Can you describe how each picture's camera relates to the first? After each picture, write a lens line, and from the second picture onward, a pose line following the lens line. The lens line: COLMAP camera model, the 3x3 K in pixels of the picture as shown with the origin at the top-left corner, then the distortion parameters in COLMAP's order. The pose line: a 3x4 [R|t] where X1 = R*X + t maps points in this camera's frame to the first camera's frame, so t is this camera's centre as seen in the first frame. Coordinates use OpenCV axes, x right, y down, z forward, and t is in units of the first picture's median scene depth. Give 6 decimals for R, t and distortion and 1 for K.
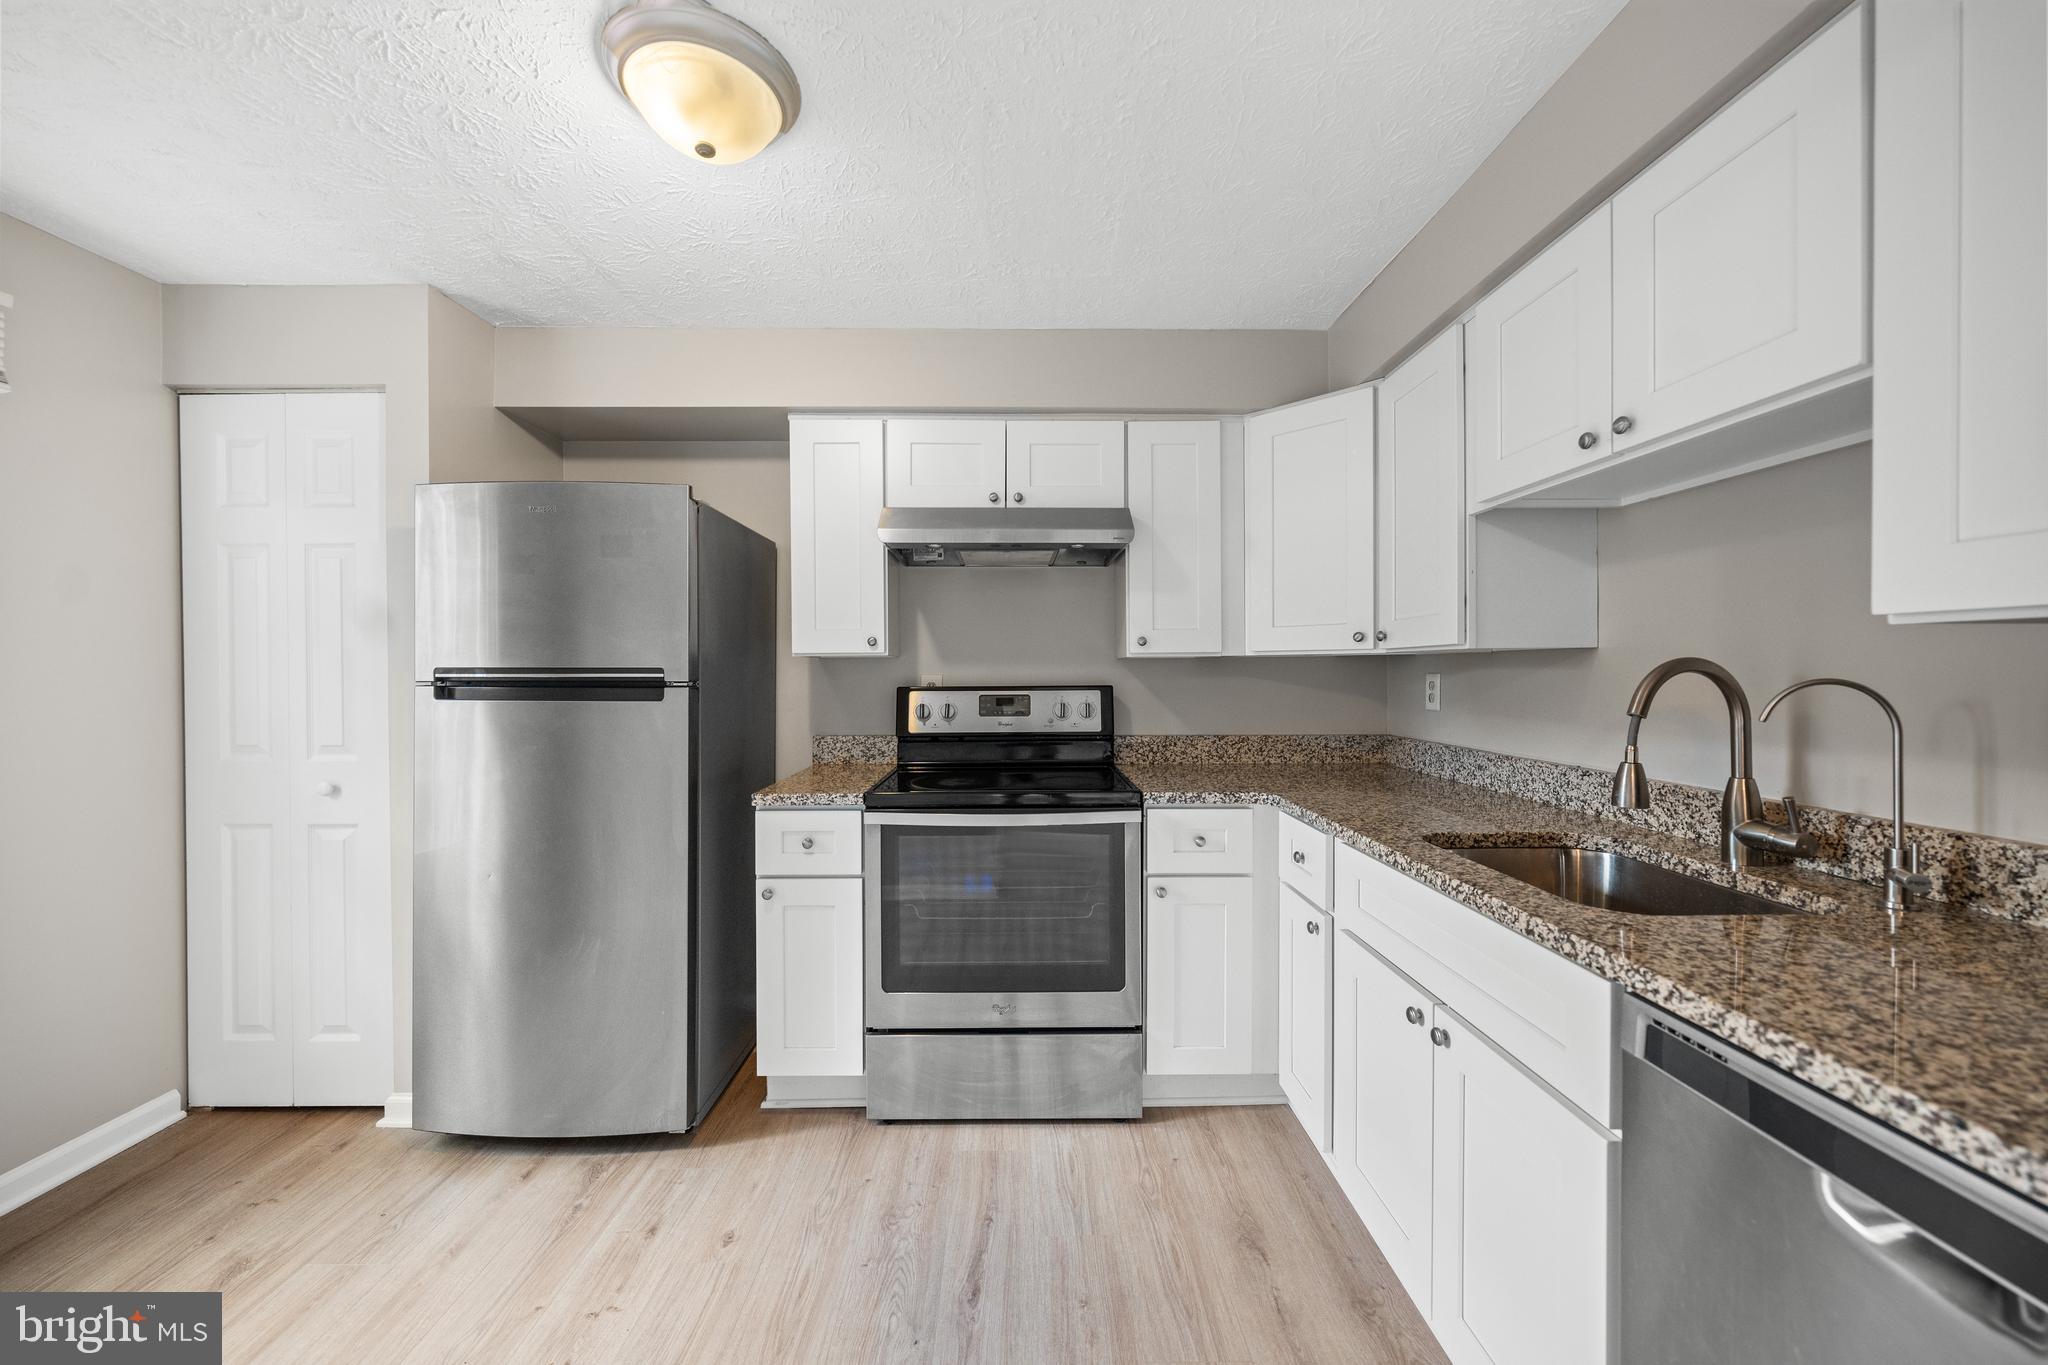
lens RADIAL K [[771.6, 0, 1024.0], [0, 771.6, 682.5], [0, 0, 1]] dist [-0.000596, -0.000072]
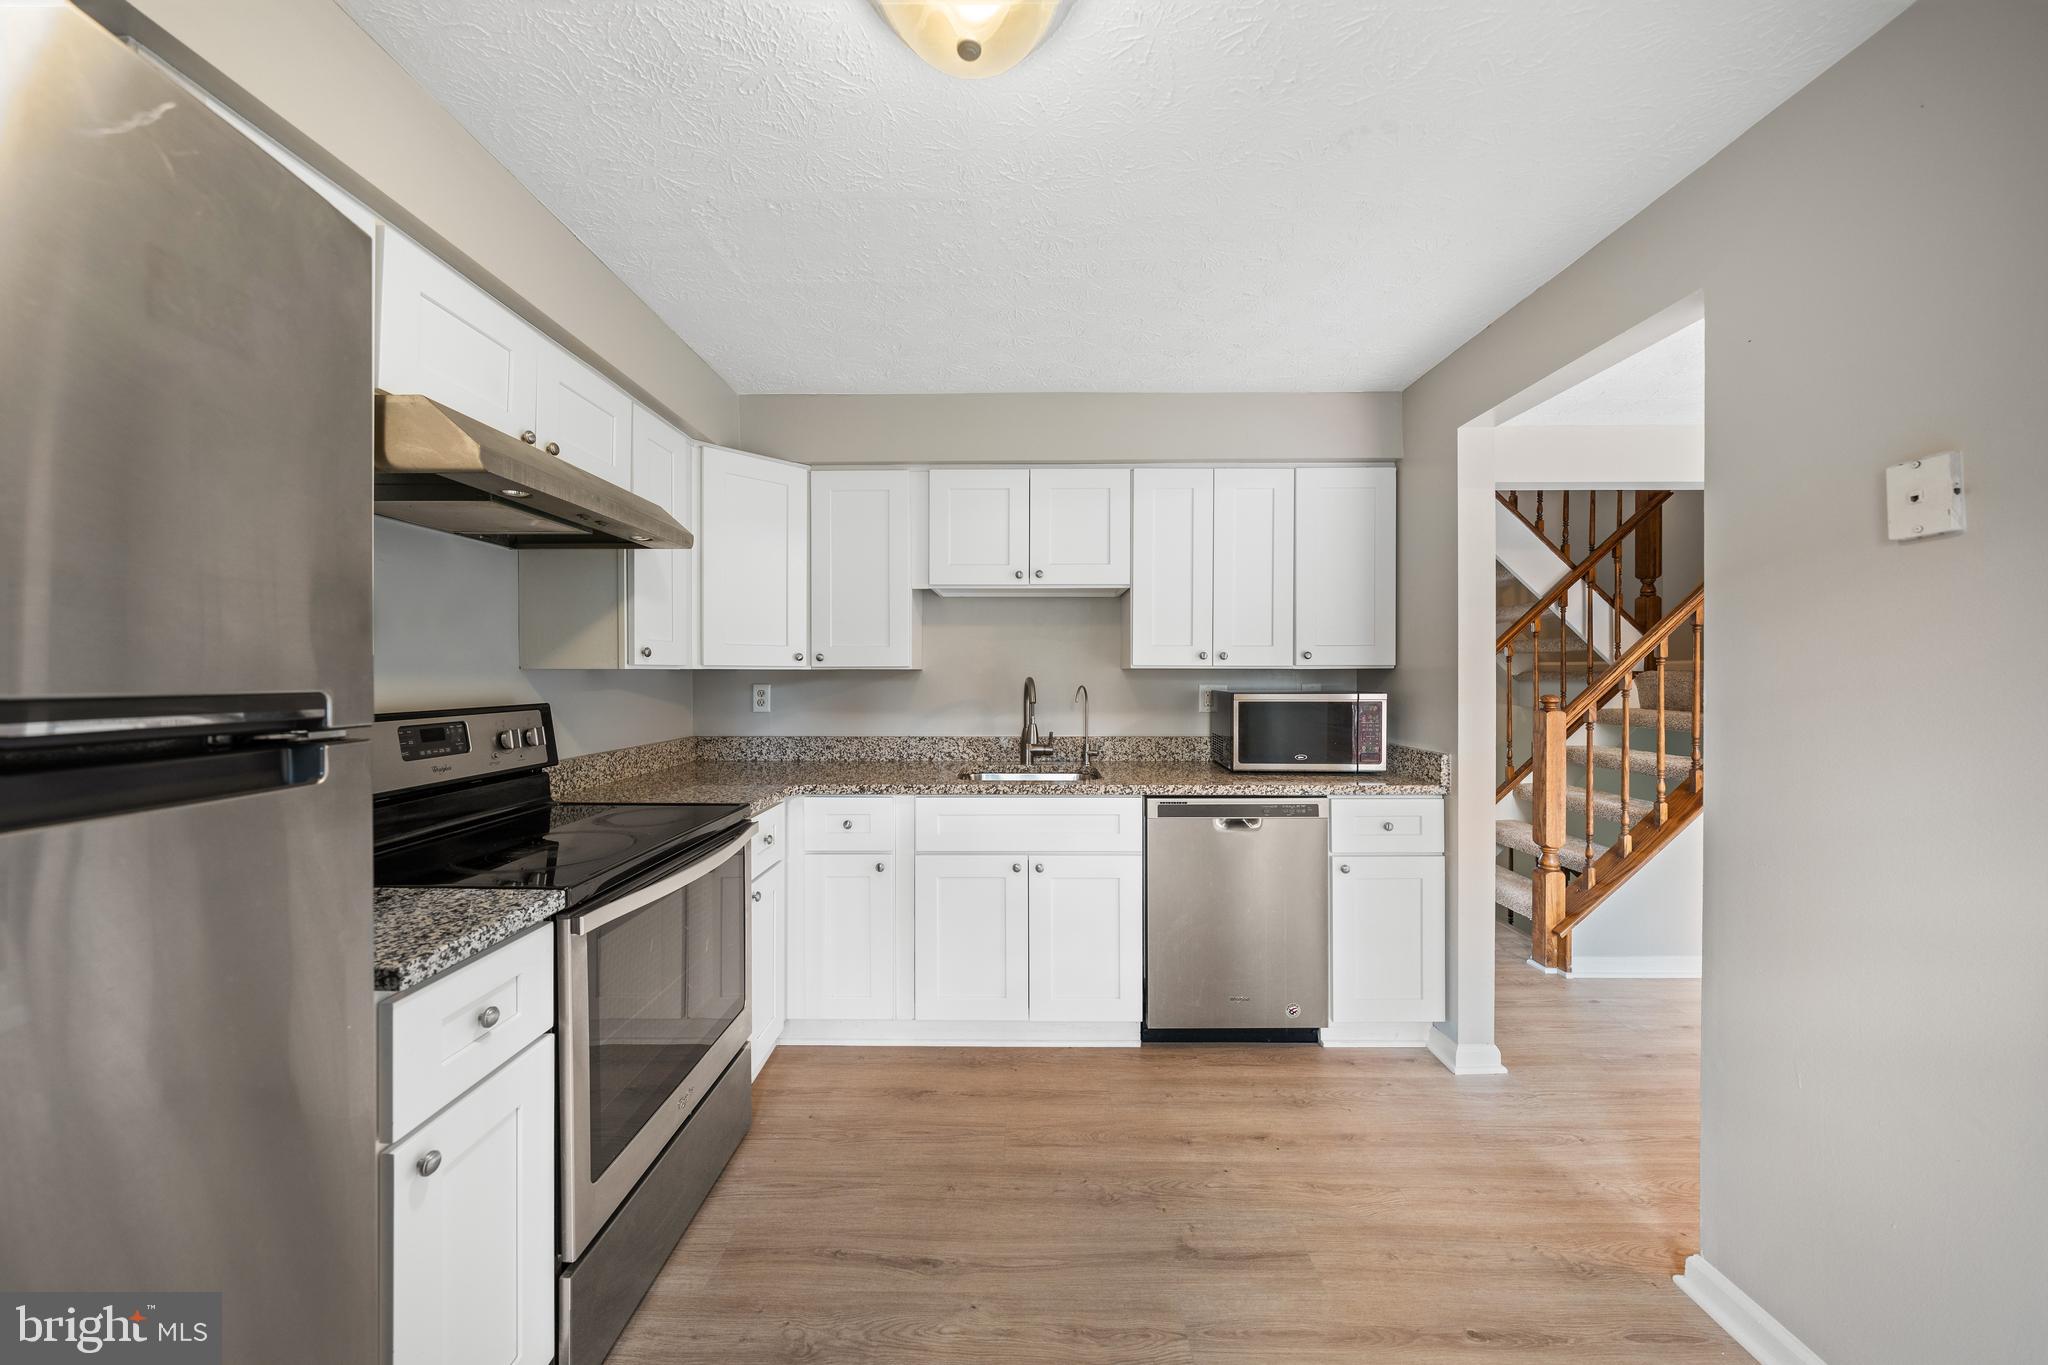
lens RADIAL K [[706.5, 0, 1024.0], [0, 706.5, 682.5], [0, 0, 1]] dist [-0.009663, 0.000260]
pose [[-0.011123, -0.007771, 0.999908, -0.821899], [0.013882, 0.999872, 0.007926, -0.021750], [-0.999842, 0.013969, -0.011013, 0.680450]]
